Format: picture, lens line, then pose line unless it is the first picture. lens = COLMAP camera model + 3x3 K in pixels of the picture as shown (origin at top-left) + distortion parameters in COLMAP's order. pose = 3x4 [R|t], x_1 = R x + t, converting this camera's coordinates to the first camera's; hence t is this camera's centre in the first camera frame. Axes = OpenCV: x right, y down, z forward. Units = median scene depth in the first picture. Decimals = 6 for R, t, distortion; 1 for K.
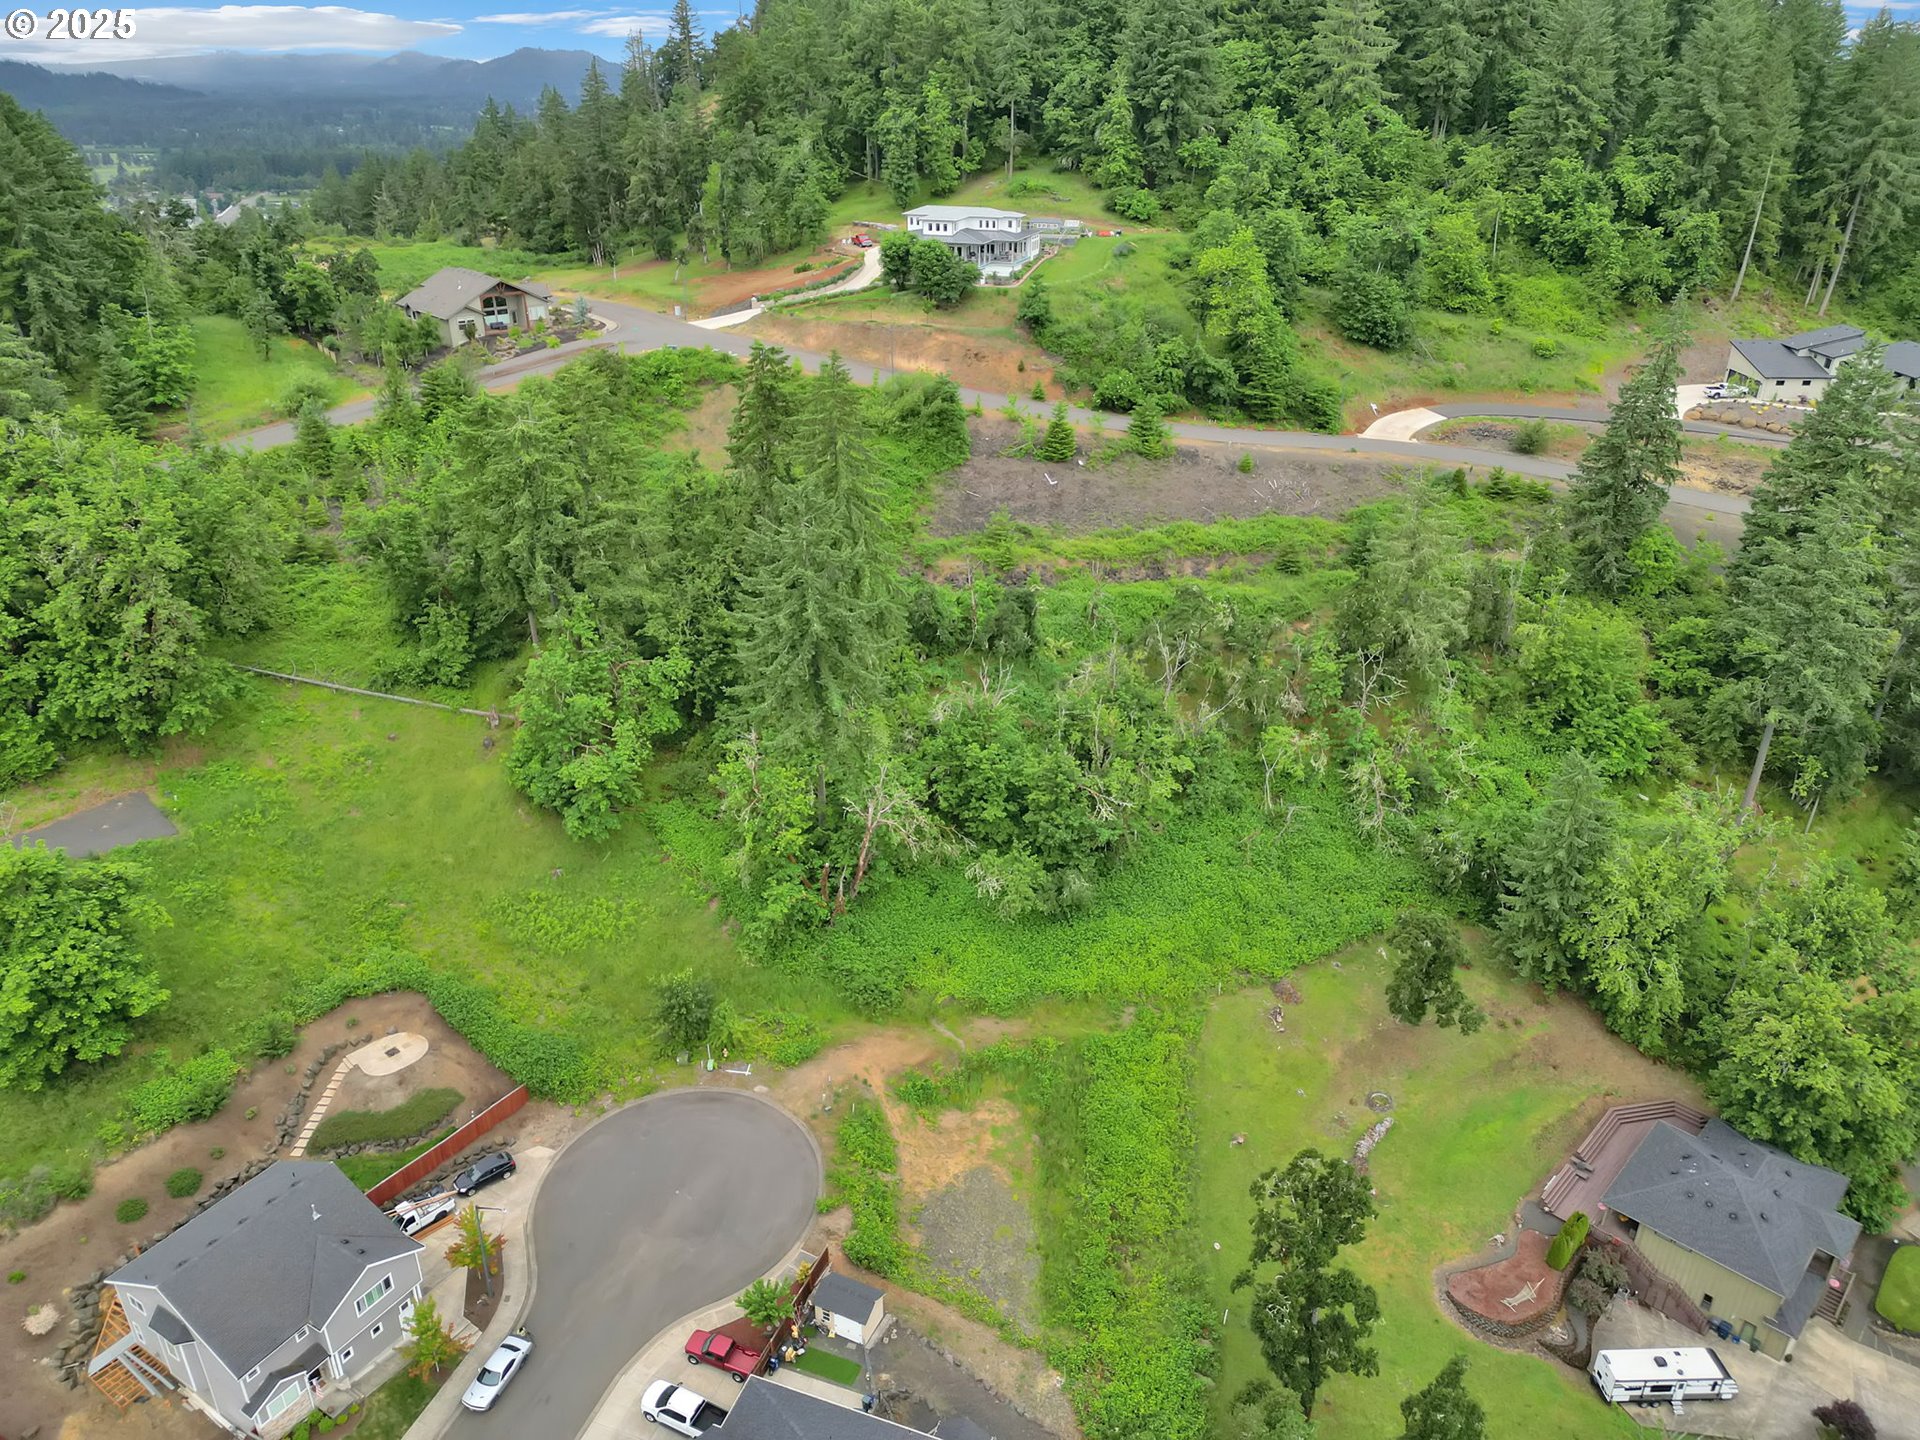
lens RADIAL K [[1340.2, 0, 955.3], [0, 1340.2, 717.2], [0, 0, 1]] dist [0.076431, -0.060566]
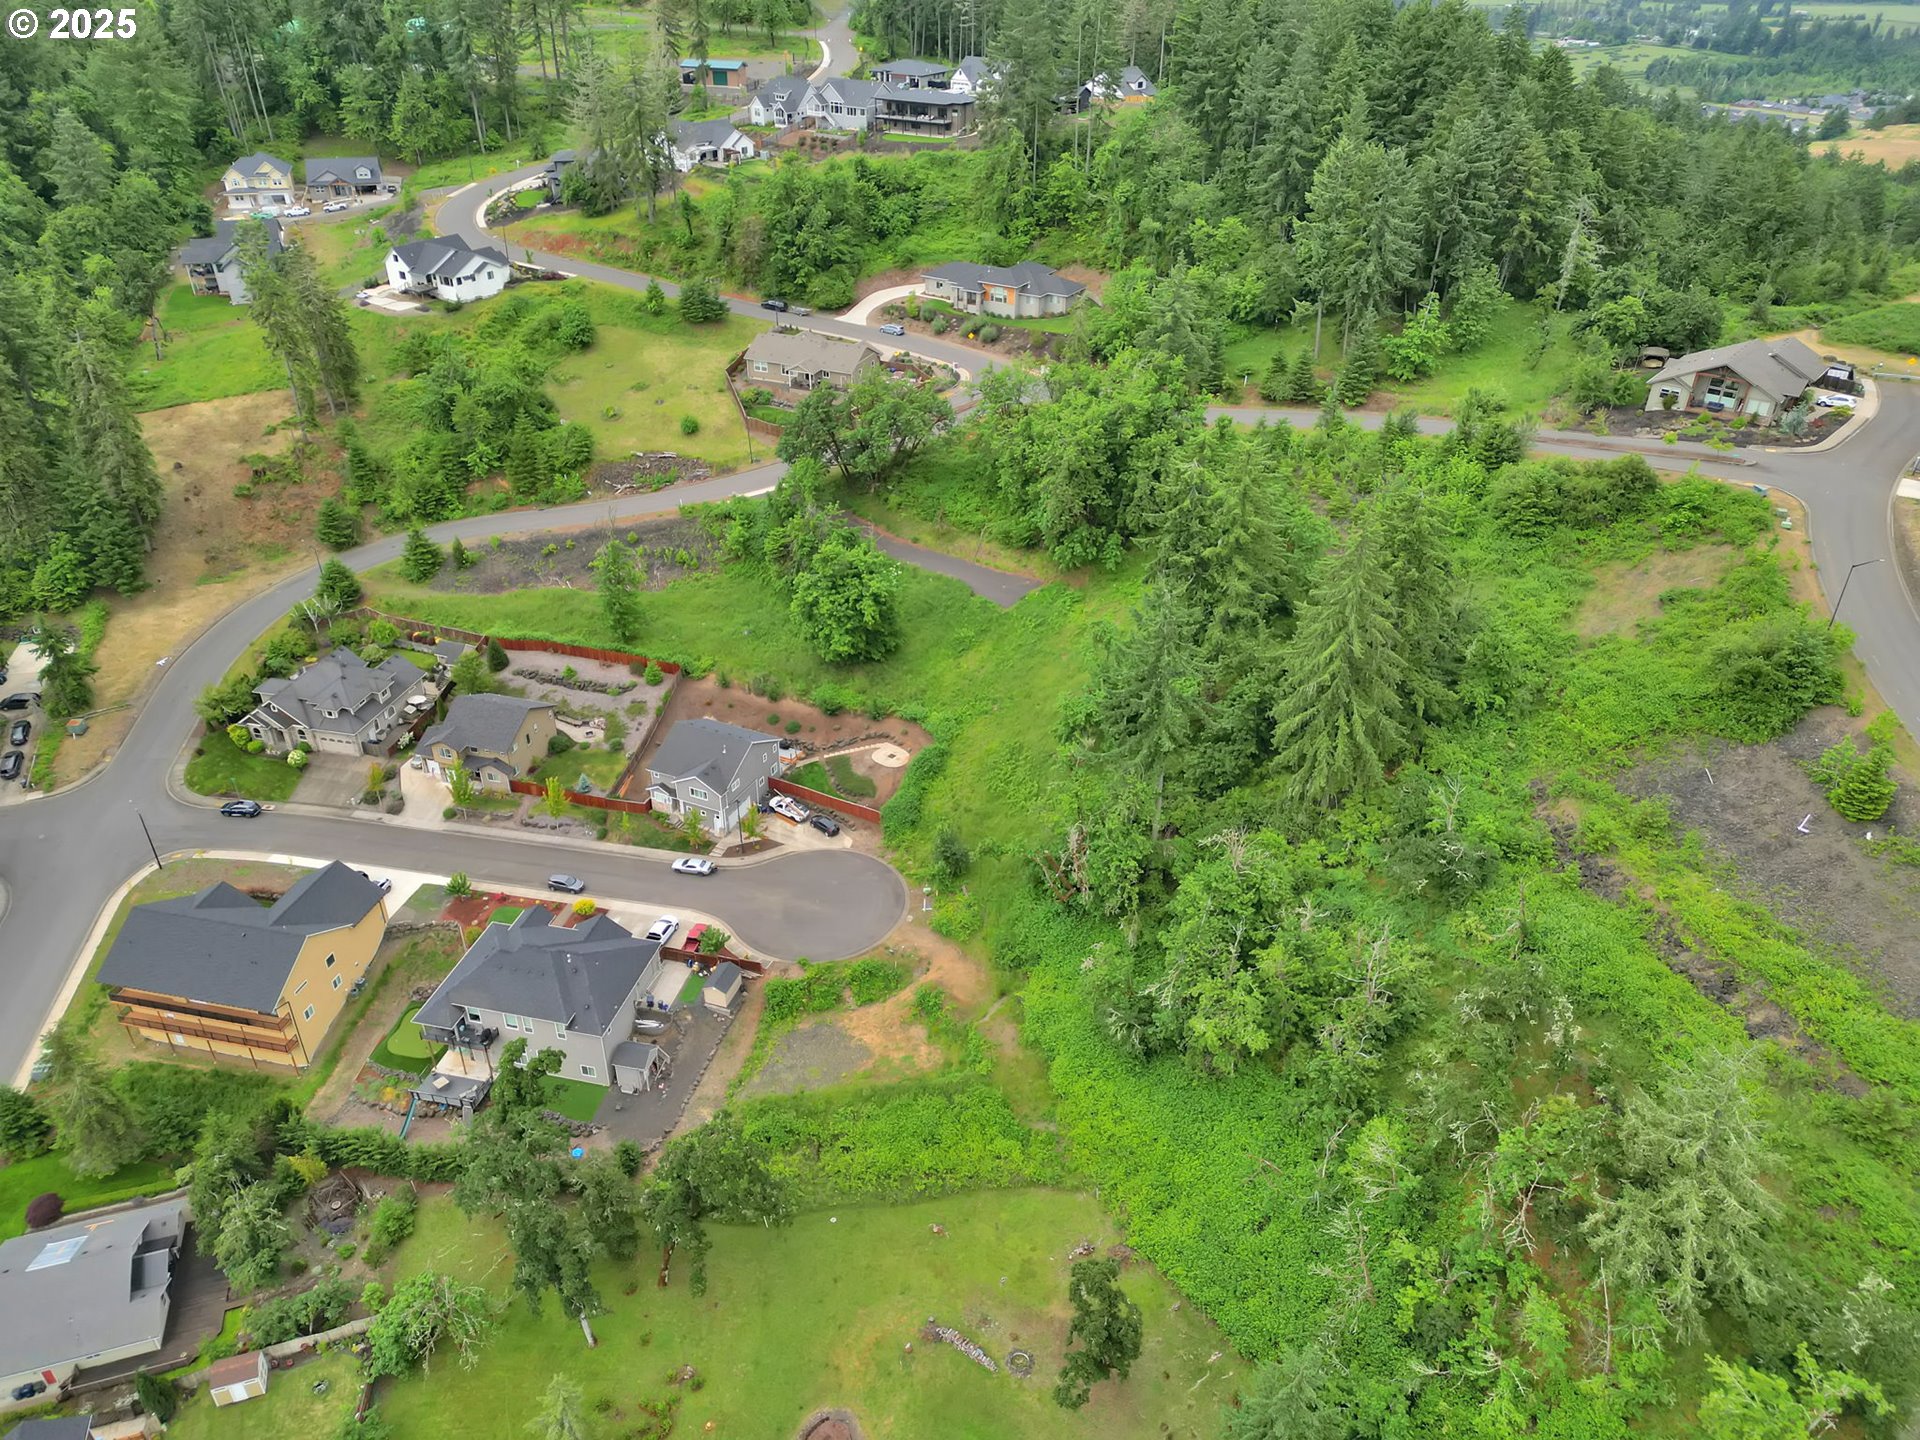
lens RADIAL K [[1340.2, 0, 955.3], [0, 1340.2, 717.2], [0, 0, 1]] dist [0.076431, -0.060566]
pose [[0.121322, 0.522869, -0.843735, 0.530852], [-0.440596, 0.790055, 0.426249, -0.291967], [0.889469, 0.320033, 0.326225, 0.280294]]
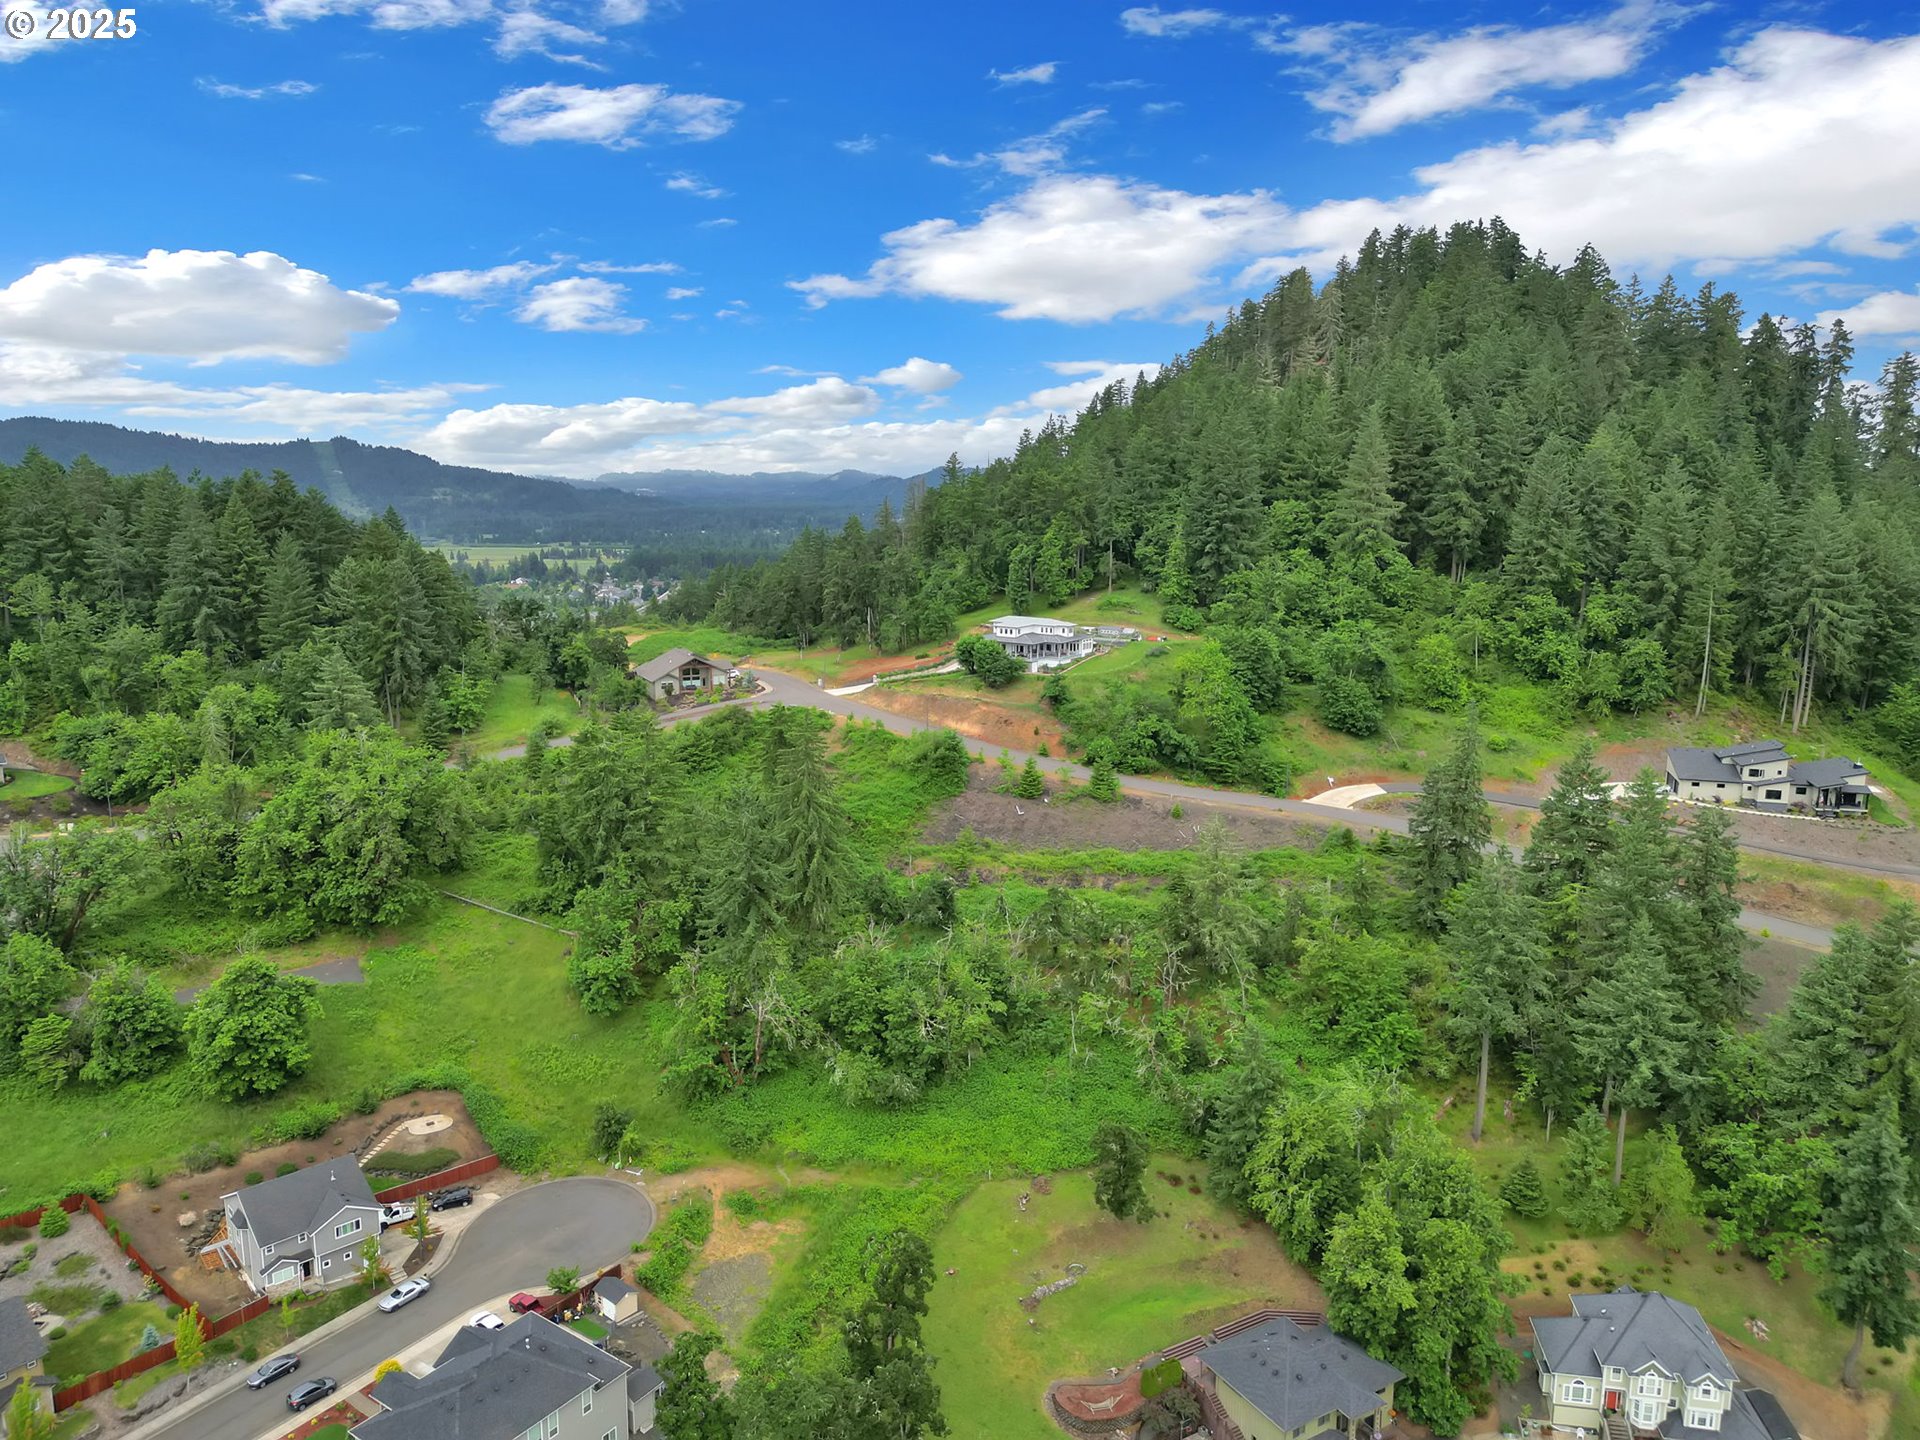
lens RADIAL K [[1340.2, 0, 955.3], [0, 1340.2, 717.2], [0, 0, 1]] dist [0.076431, -0.060566]
pose [[0.963465, 0.048420, -0.263420, 0.307091], [-0.116918, 0.960899, -0.251004, 0.064692], [0.240967, 0.272632, 0.931454, -0.243840]]
